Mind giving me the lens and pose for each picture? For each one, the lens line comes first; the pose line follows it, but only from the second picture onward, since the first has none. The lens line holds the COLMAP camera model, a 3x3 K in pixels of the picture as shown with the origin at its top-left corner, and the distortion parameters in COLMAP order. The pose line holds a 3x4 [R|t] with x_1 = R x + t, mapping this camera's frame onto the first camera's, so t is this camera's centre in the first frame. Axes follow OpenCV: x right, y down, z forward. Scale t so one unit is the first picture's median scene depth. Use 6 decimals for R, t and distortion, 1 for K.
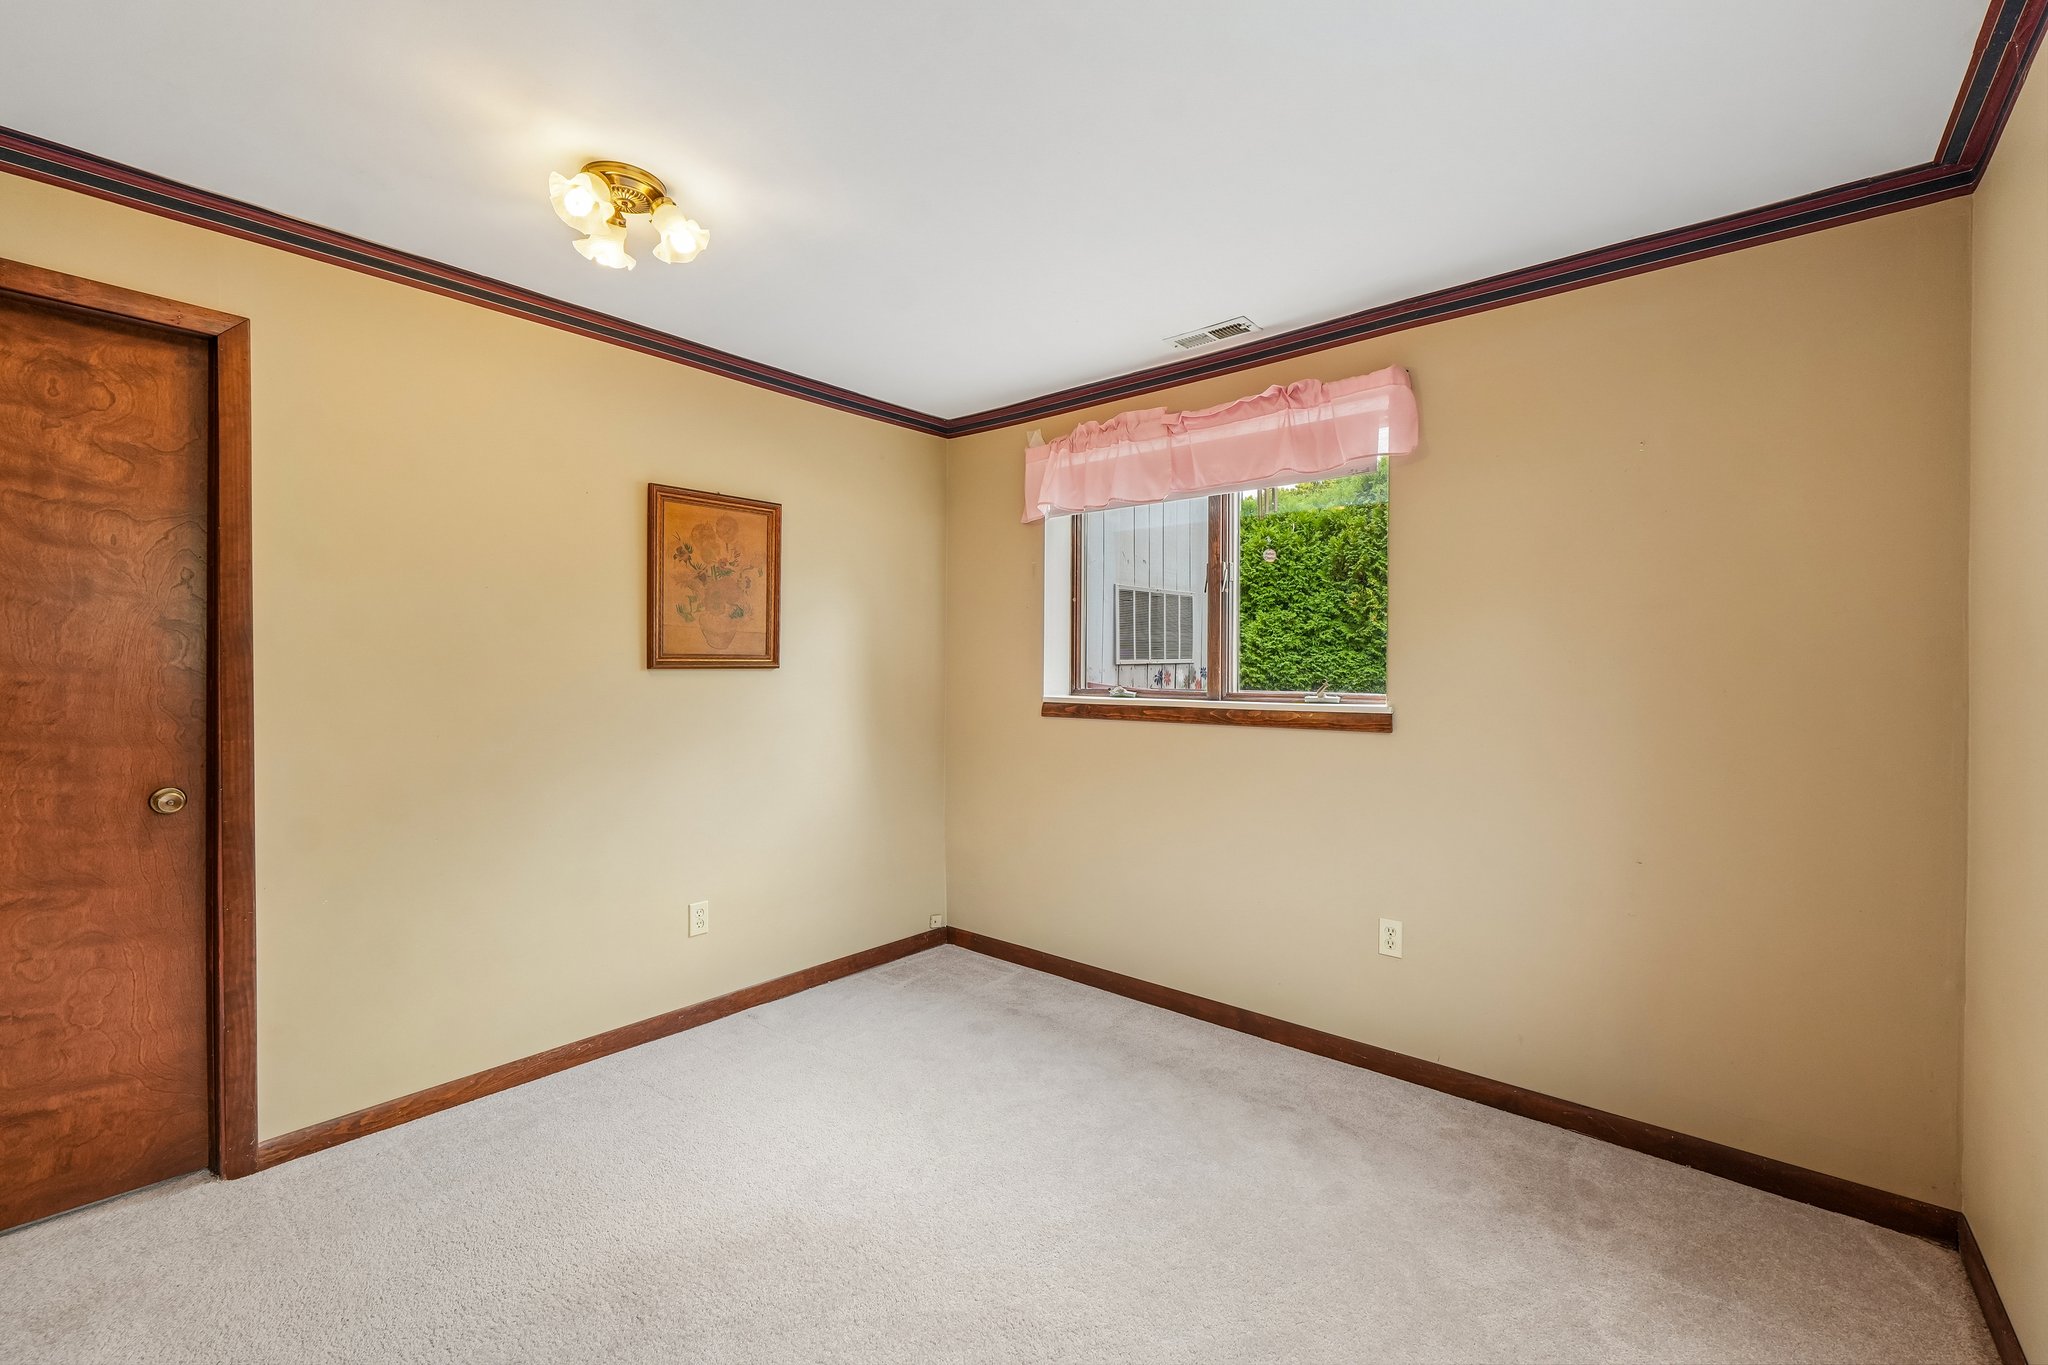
lens RADIAL K [[859.6, 0, 1012.2], [0, 859.6, 674.8], [0, 0, 1]] dist [-0.002520, 0.000470]
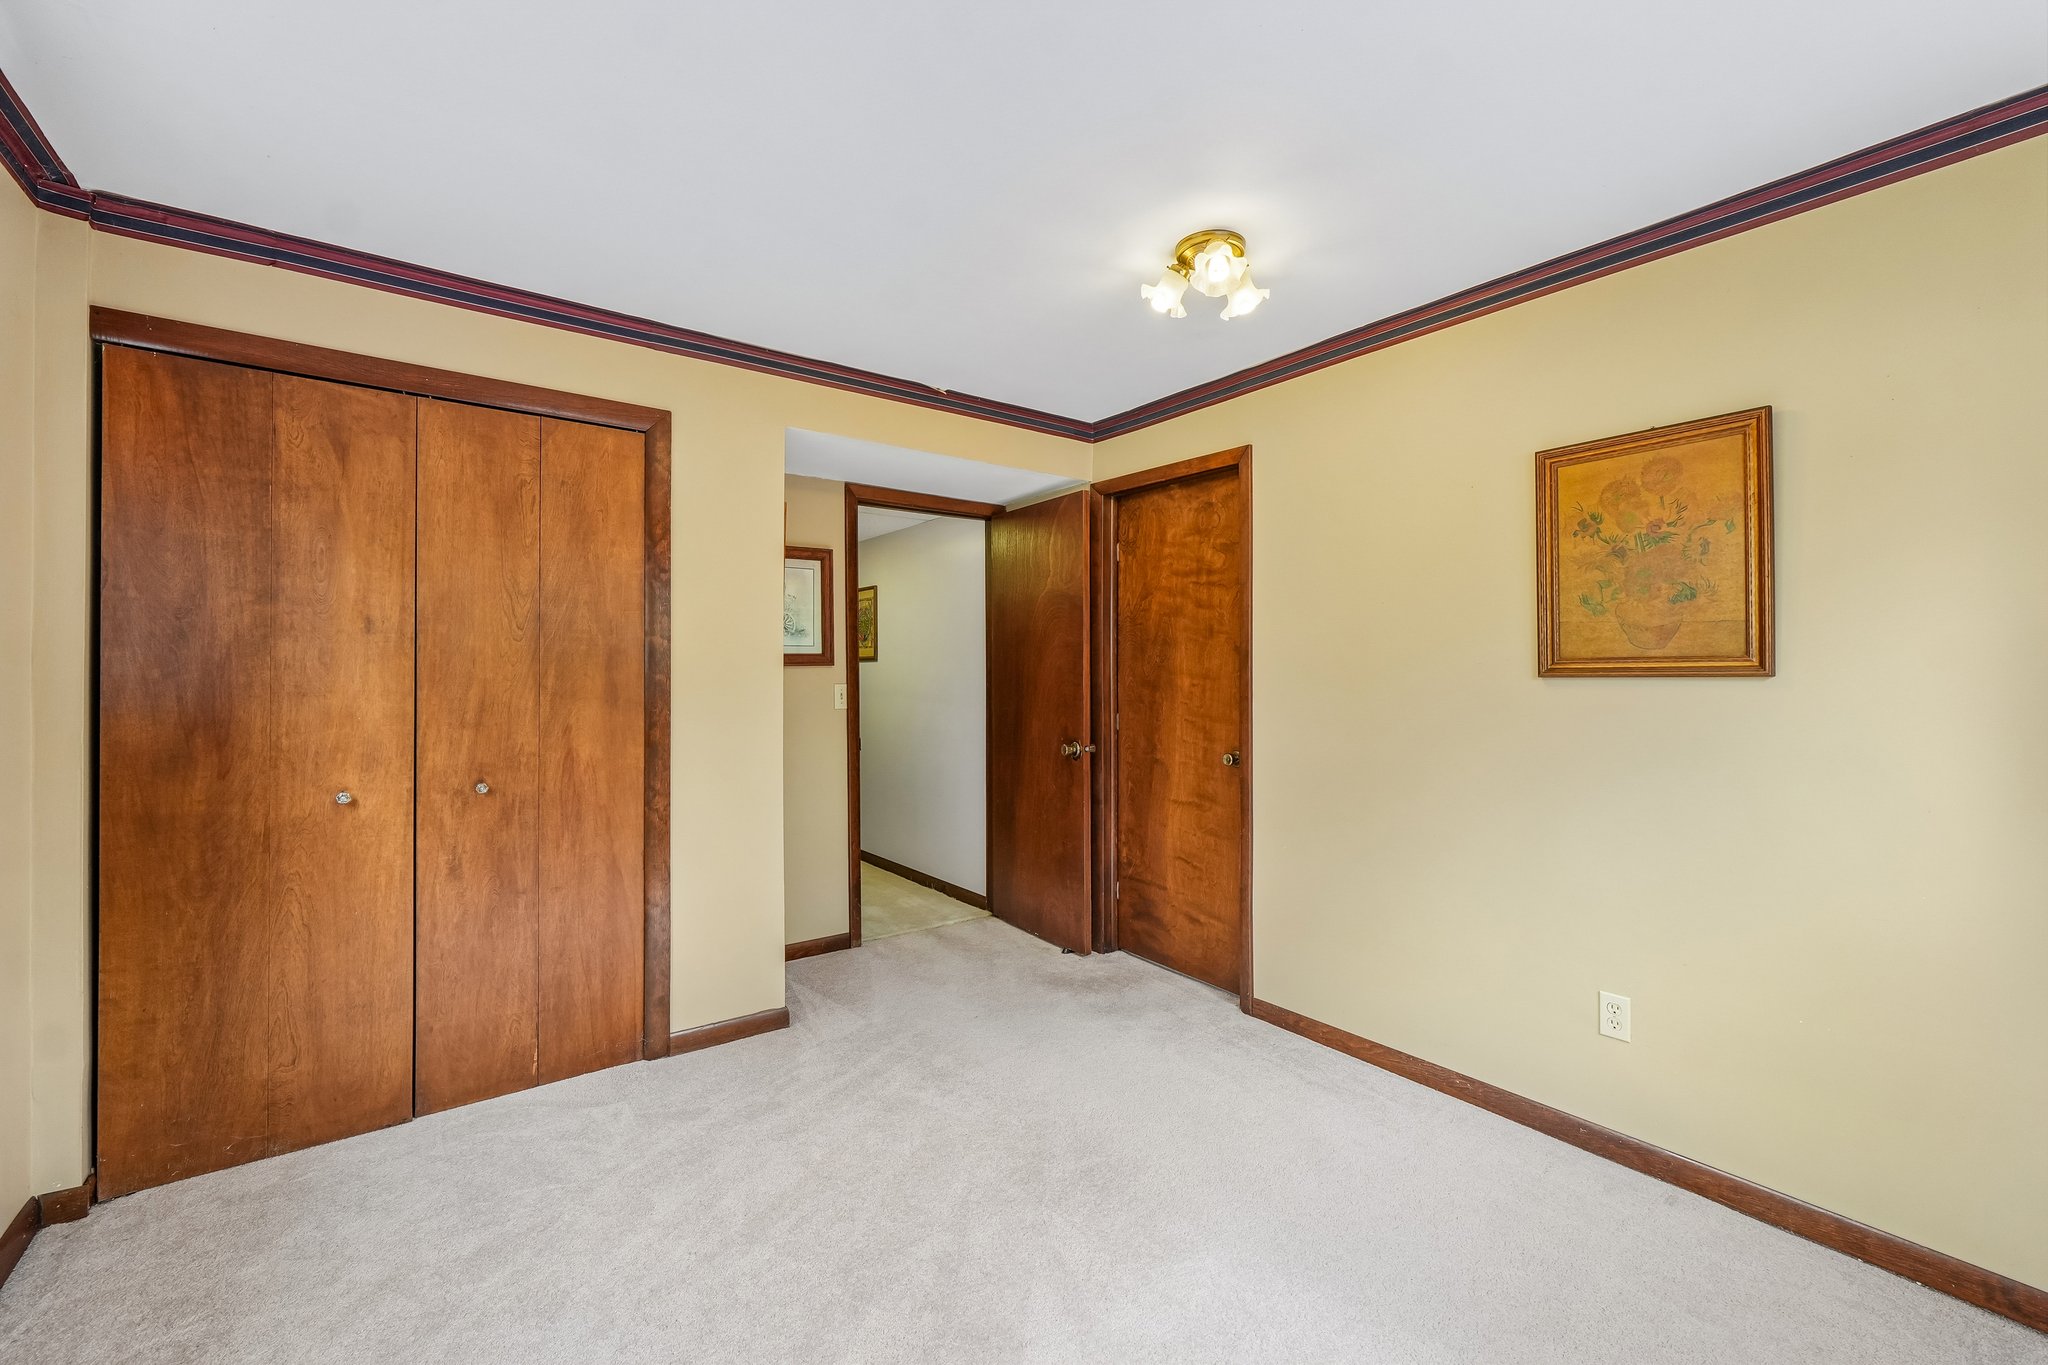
lens RADIAL K [[859.6, 0, 1009.7], [0, 859.6, 680.1], [0, 0, 1]] dist [-0.002520, 0.000470]
pose [[-0.227950, 0.000356, -0.973673, 0.466547], [-0.010554, 0.999940, 0.002837, -0.000781], [0.973616, 0.010923, -0.227933, 0.647937]]
